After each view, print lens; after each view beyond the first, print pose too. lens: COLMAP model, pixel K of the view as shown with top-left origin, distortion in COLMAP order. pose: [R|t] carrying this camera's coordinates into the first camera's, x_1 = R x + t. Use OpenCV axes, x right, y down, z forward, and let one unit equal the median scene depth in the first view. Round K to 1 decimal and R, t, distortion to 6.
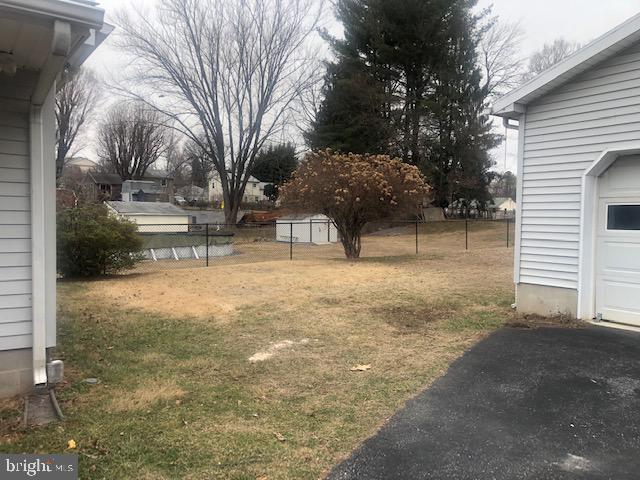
lens RADIAL K [[518.0, 0, 320.0], [0, 518.0, 240.0], [0, 0, 1]] dist [0.007848, 0.008530]
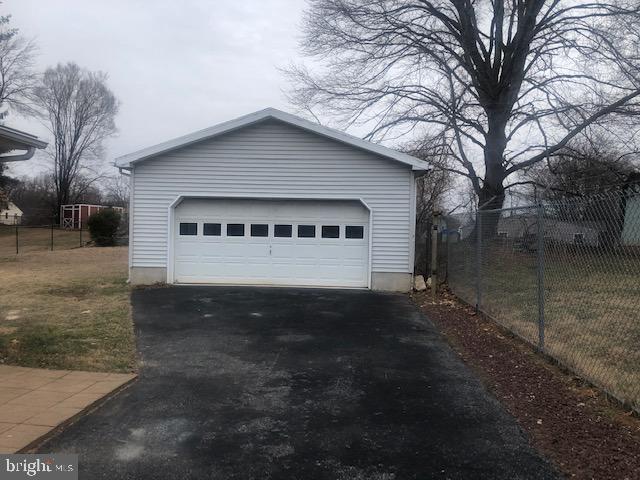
lens RADIAL K [[518.0, 0, 320.0], [0, 518.0, 240.0], [0, 0, 1]] dist [0.007848, 0.008530]
pose [[0.611196, -0.009773, 0.791419, -0.649807], [0.018020, 0.999836, -0.001569, 0.008653], [-0.791274, 0.015221, 0.611272, -0.584244]]
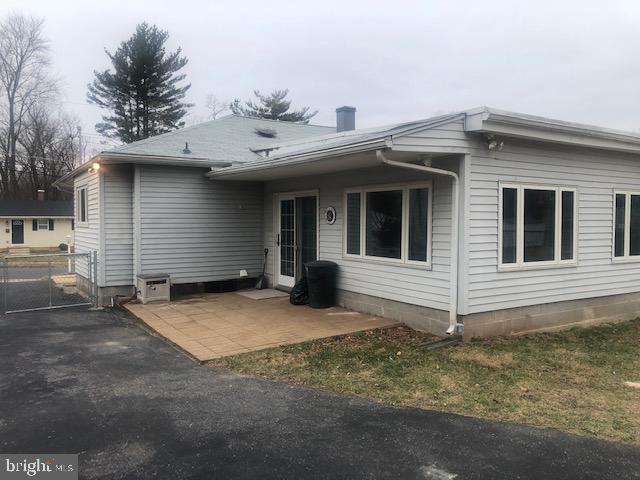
lens RADIAL K [[518.0, 0, 320.0], [0, 518.0, 240.0], [0, 0, 1]] dist [0.007848, 0.008530]
pose [[-0.022786, 0.015072, -0.999627, 0.727532], [-0.041333, 0.999017, 0.016005, -0.027371], [0.998886, 0.041683, -0.022140, 0.356473]]
